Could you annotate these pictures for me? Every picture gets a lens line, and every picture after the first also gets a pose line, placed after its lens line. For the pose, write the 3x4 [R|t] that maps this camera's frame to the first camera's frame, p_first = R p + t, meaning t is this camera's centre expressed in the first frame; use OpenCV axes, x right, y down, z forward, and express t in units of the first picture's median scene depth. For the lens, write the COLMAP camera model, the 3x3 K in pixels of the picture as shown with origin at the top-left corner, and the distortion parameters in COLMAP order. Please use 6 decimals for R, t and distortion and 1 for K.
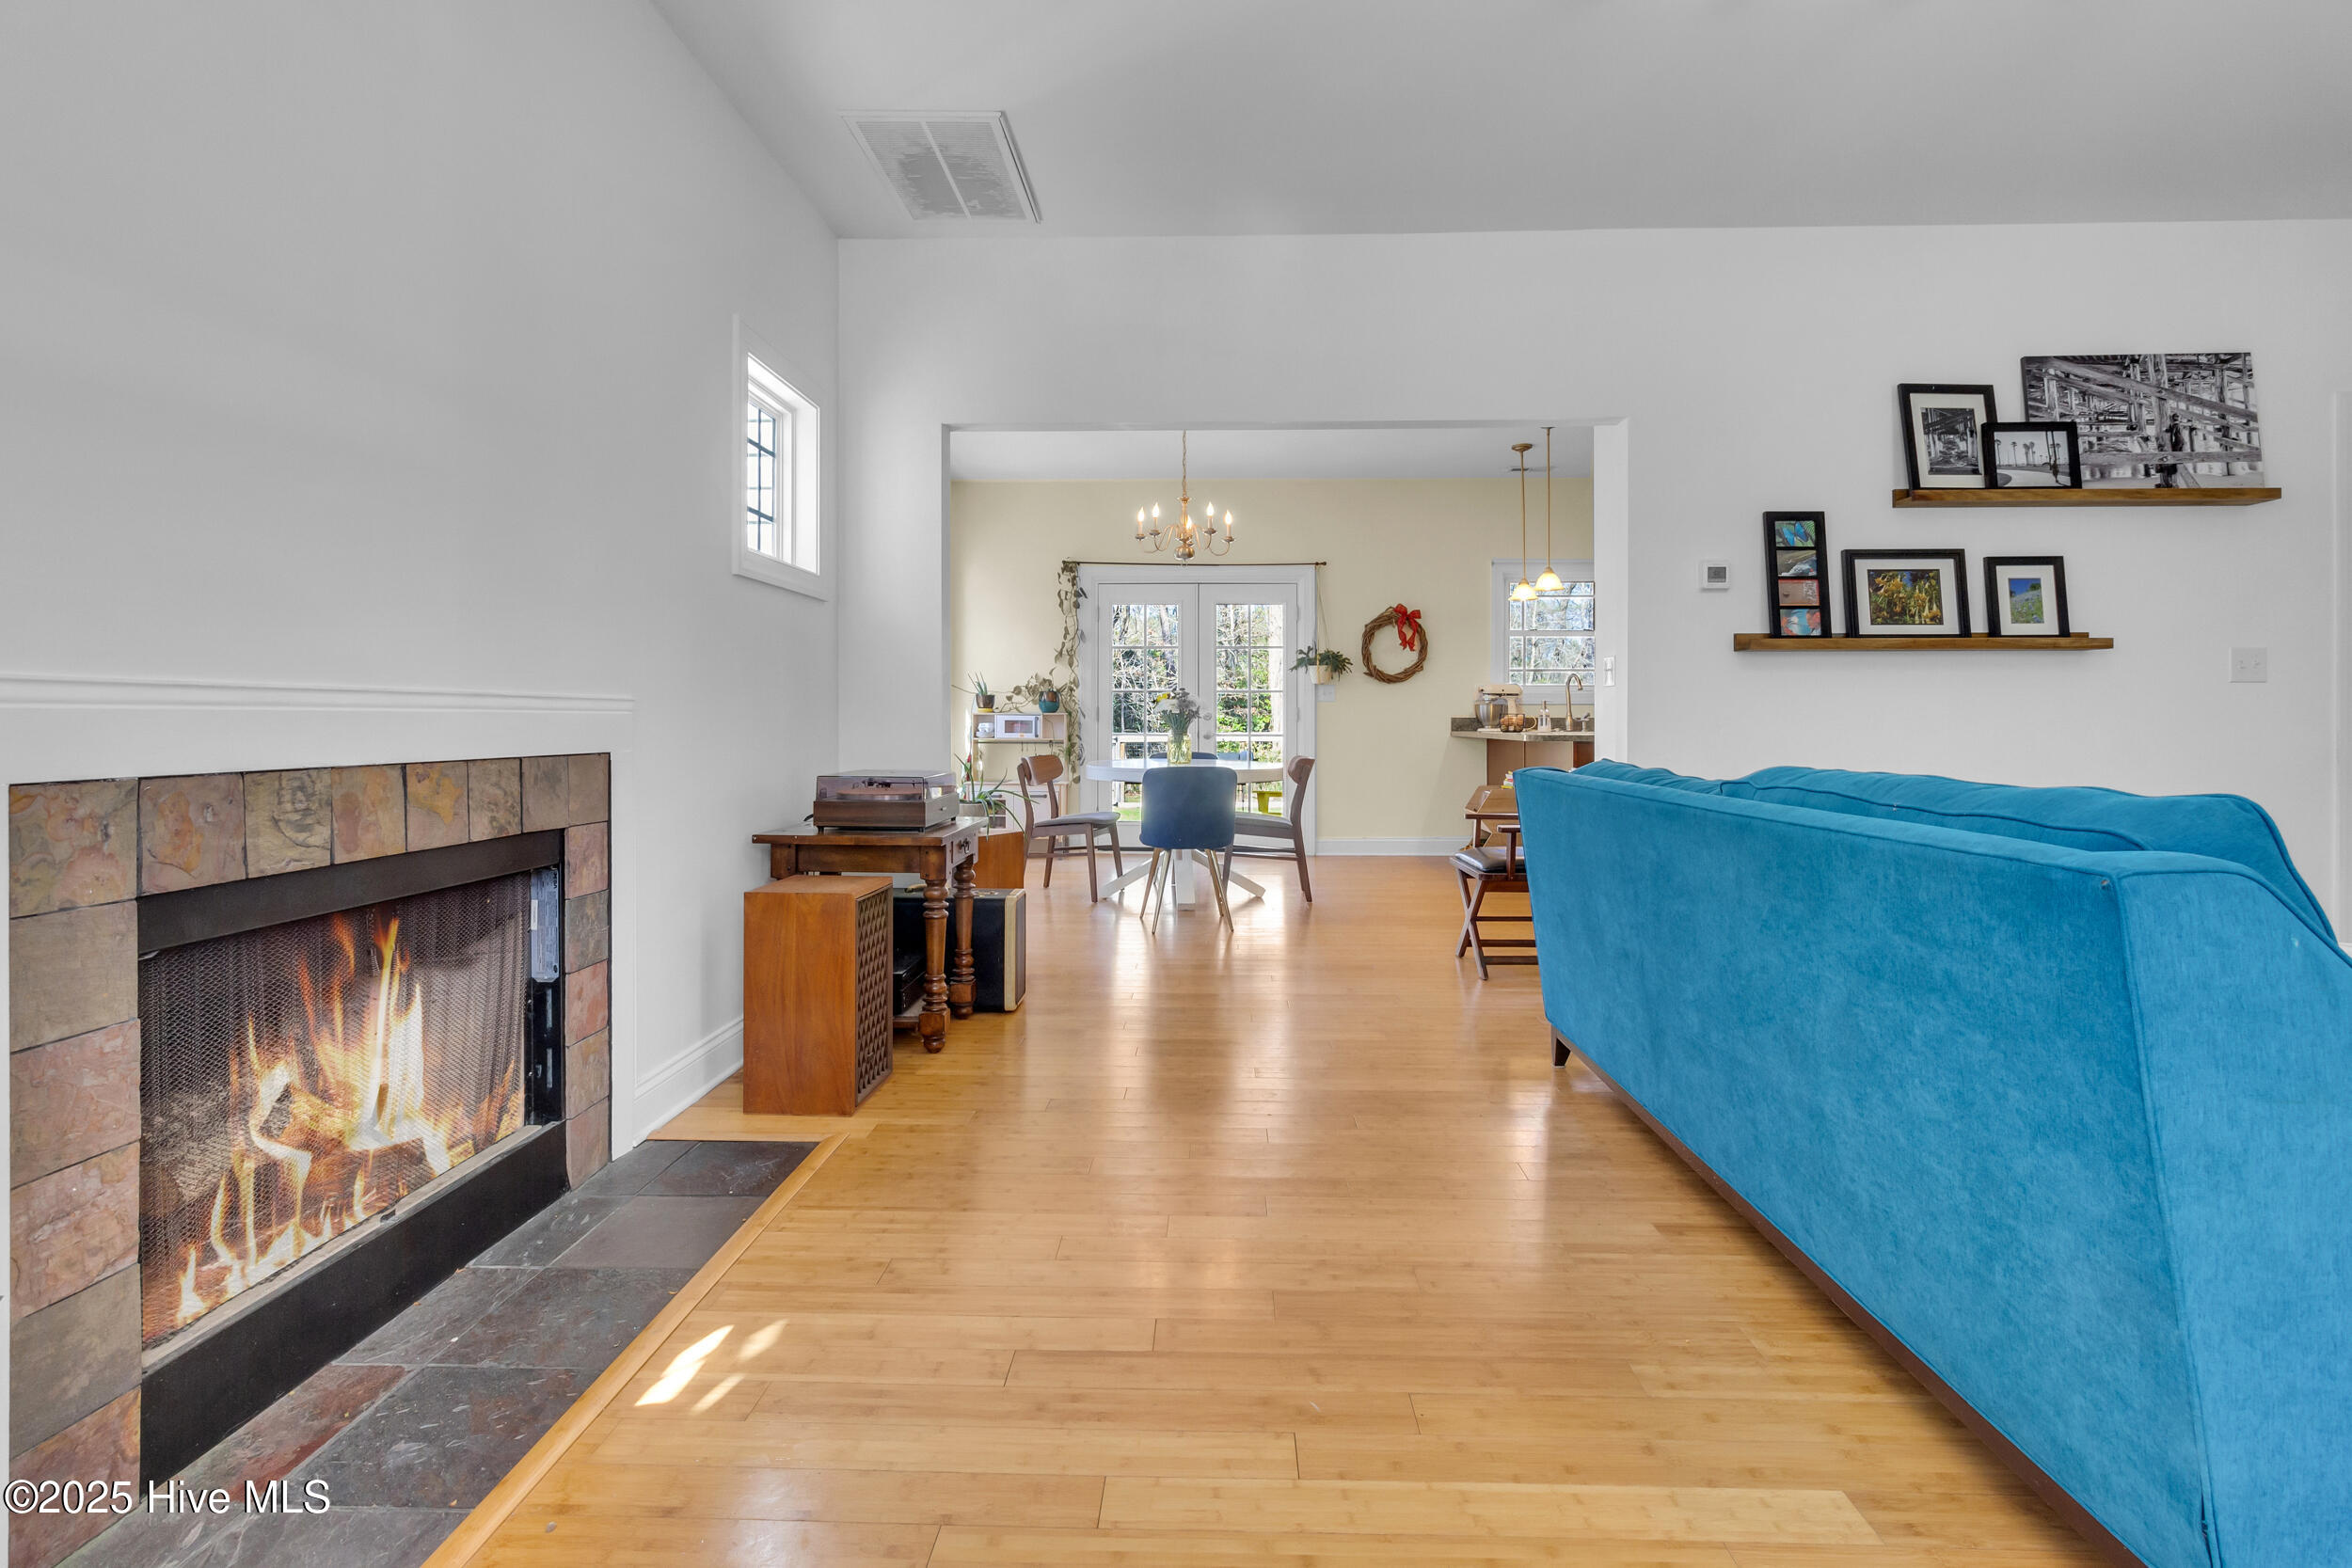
lens RADIAL K [[1104.9, 0, 1184.4], [0, 1104.9, 733.6], [0, 0, 1]] dist [0.001475, -0.000716]
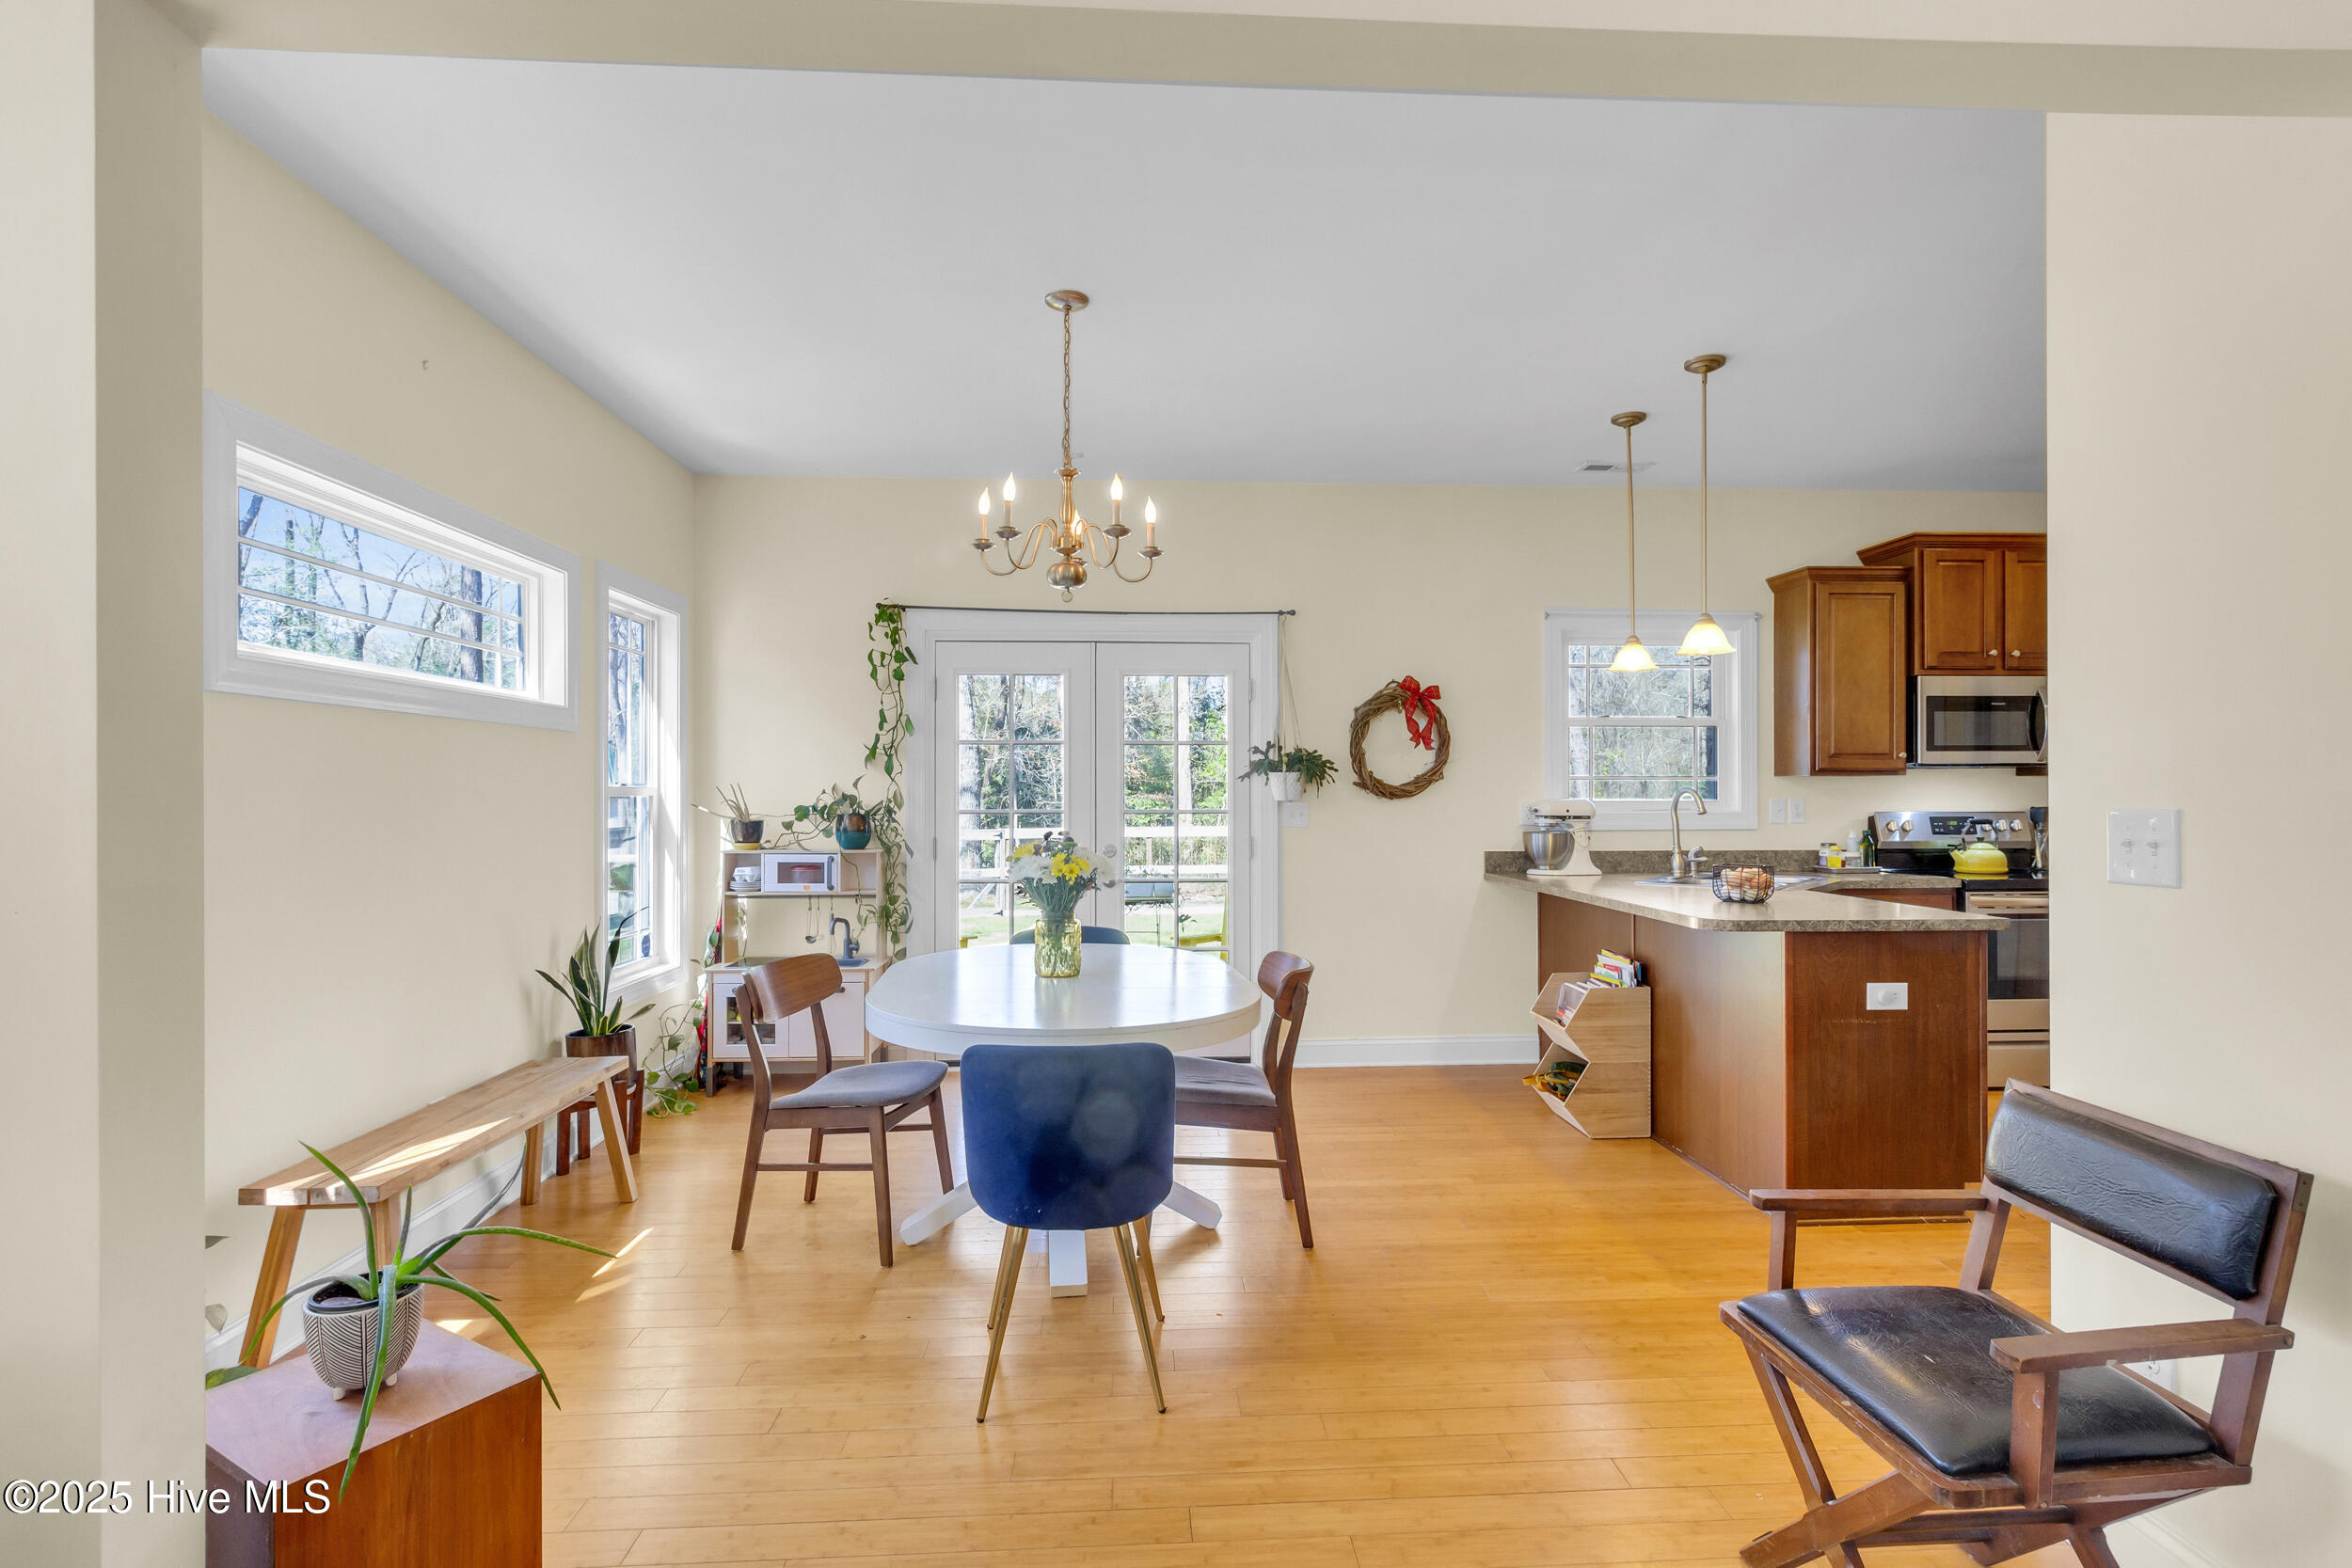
lens RADIAL K [[1090.2, 0, 1177.5], [0, 1090.2, 789.5], [0, 0, 1]] dist [0.000243, -0.000283]
pose [[0.996346, -0.002707, 0.085362, 0.012652], [0.003971, 0.999885, -0.014643, -0.088388], [-0.085312, 0.014928, 0.996242, 0.786107]]
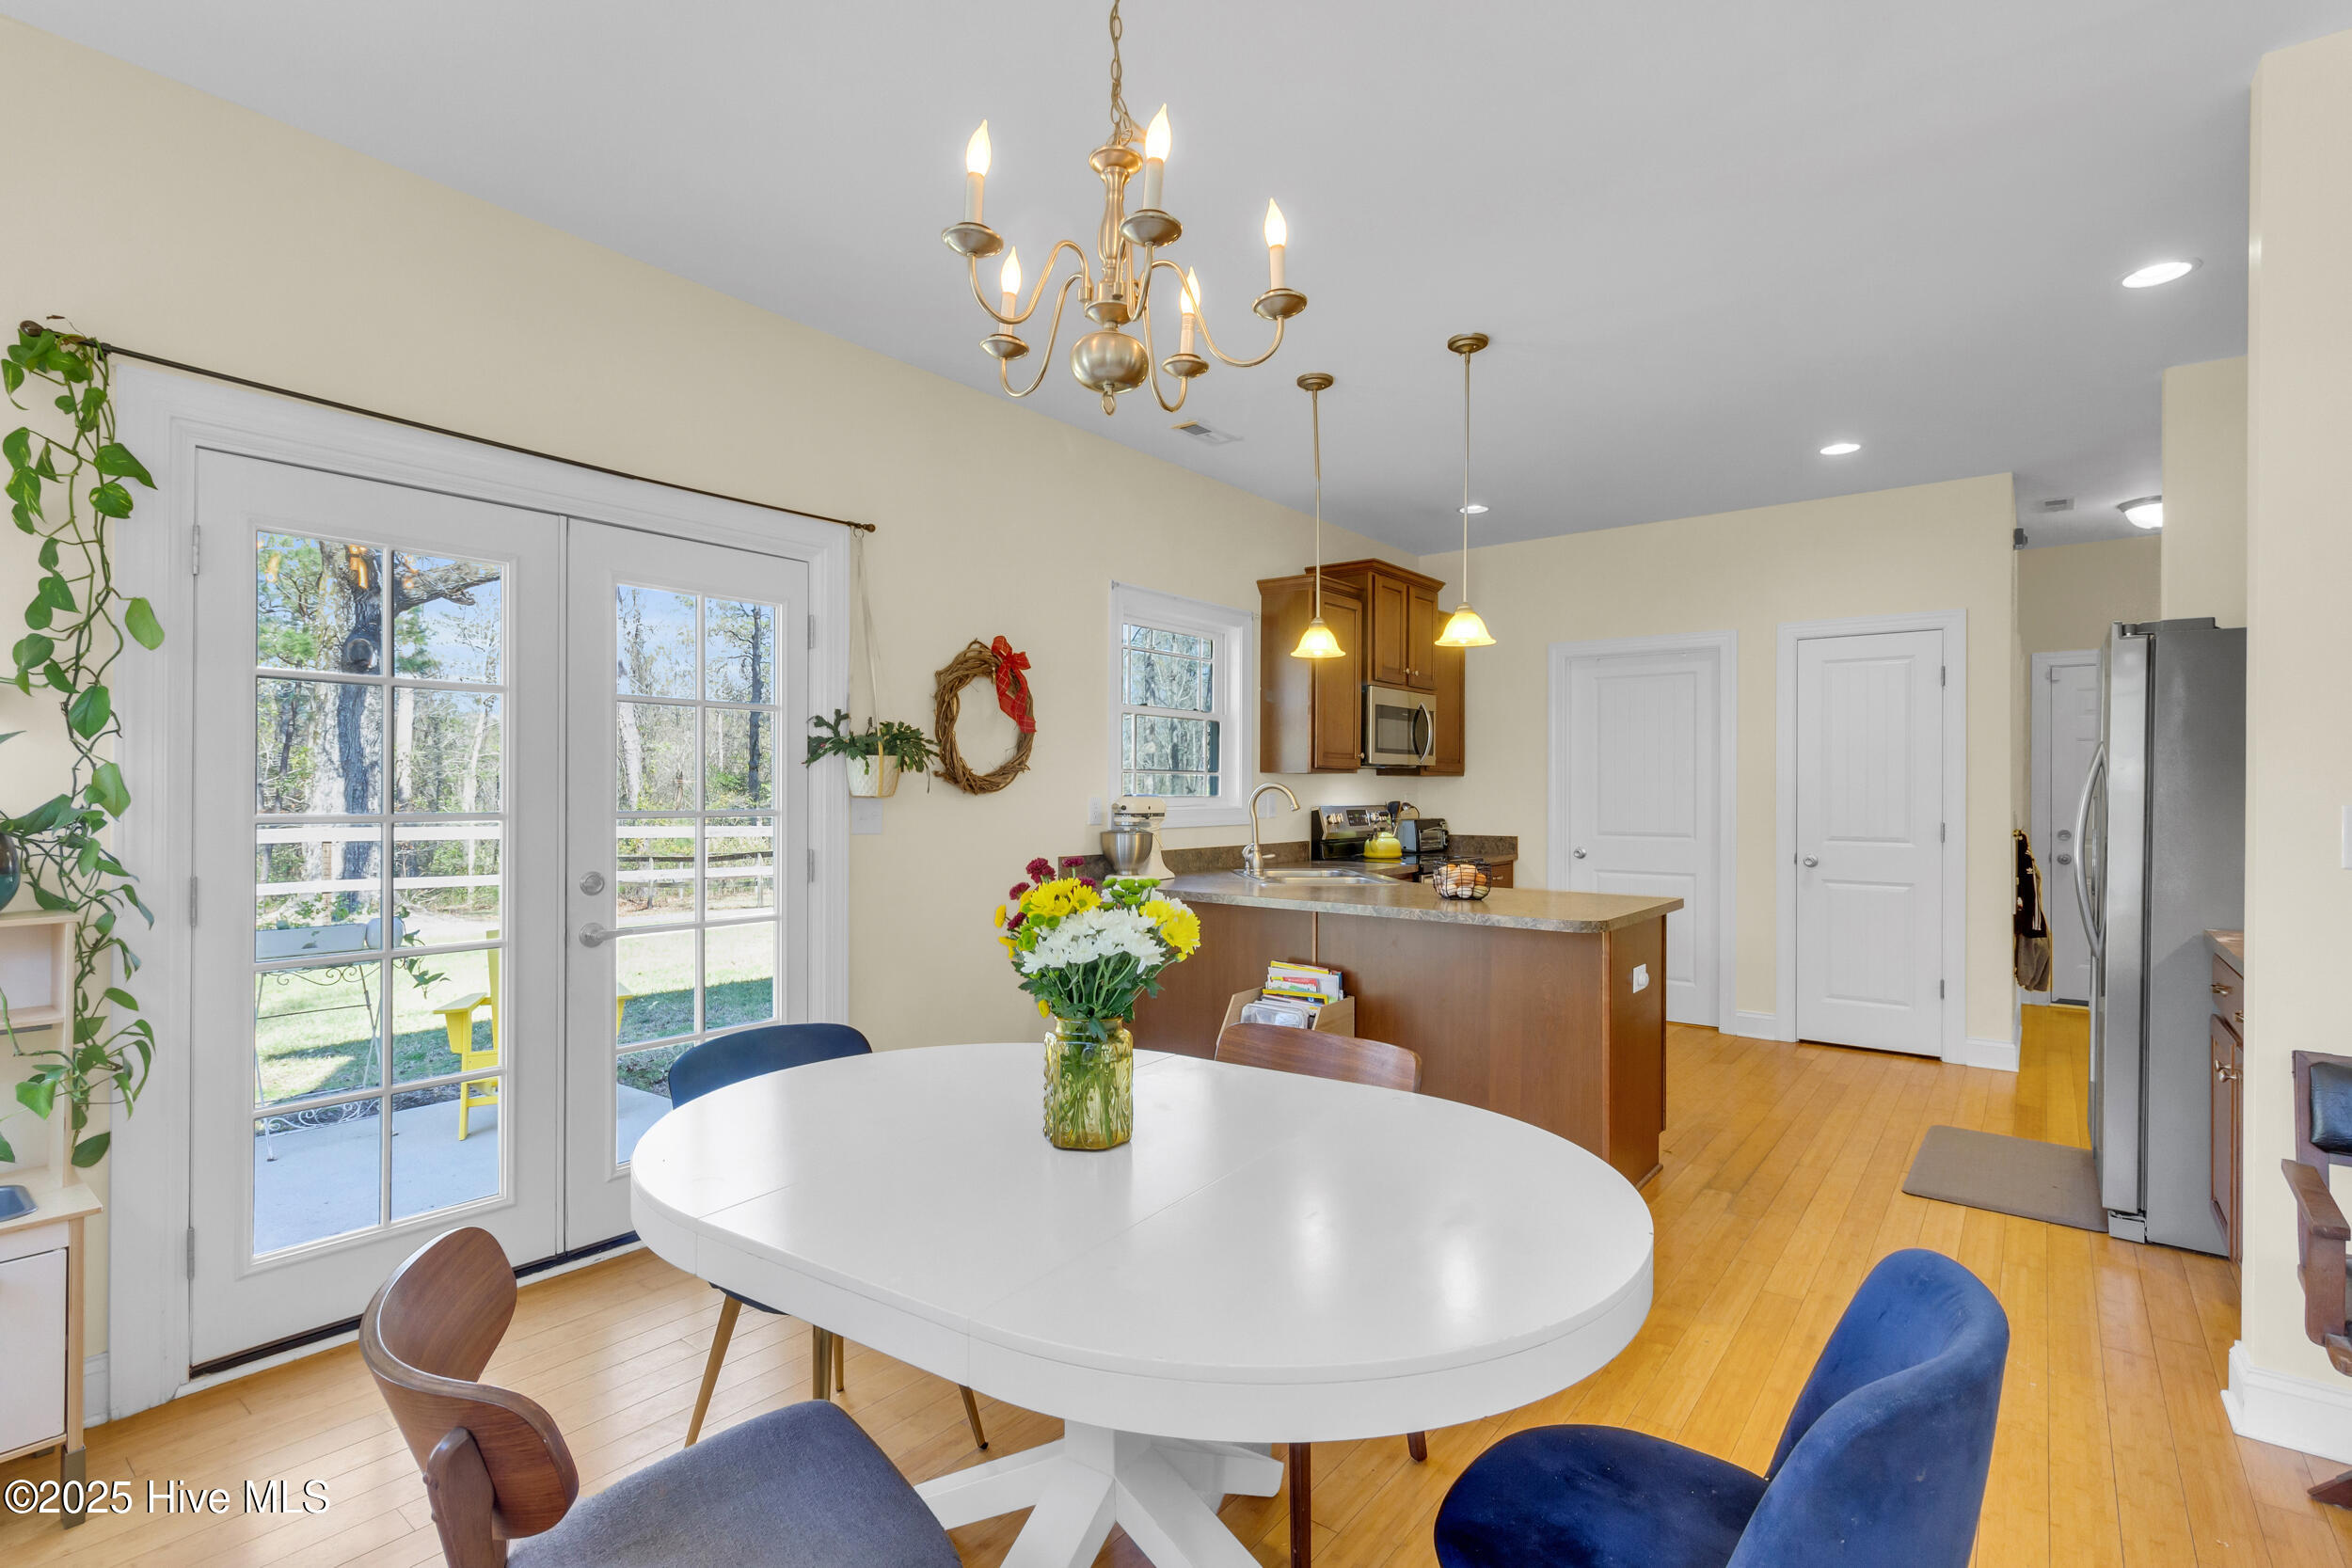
lens RADIAL K [[1090.2, 0, 1177.5], [0, 1090.2, 789.5], [0, 0, 1]] dist [0.000243, -0.000283]
pose [[0.598801, 0.001224, 0.800897, -0.320720], [0.003449, 0.999986, -0.004107, -0.094796], [-0.800890, 0.005221, 0.598788, 1.328403]]
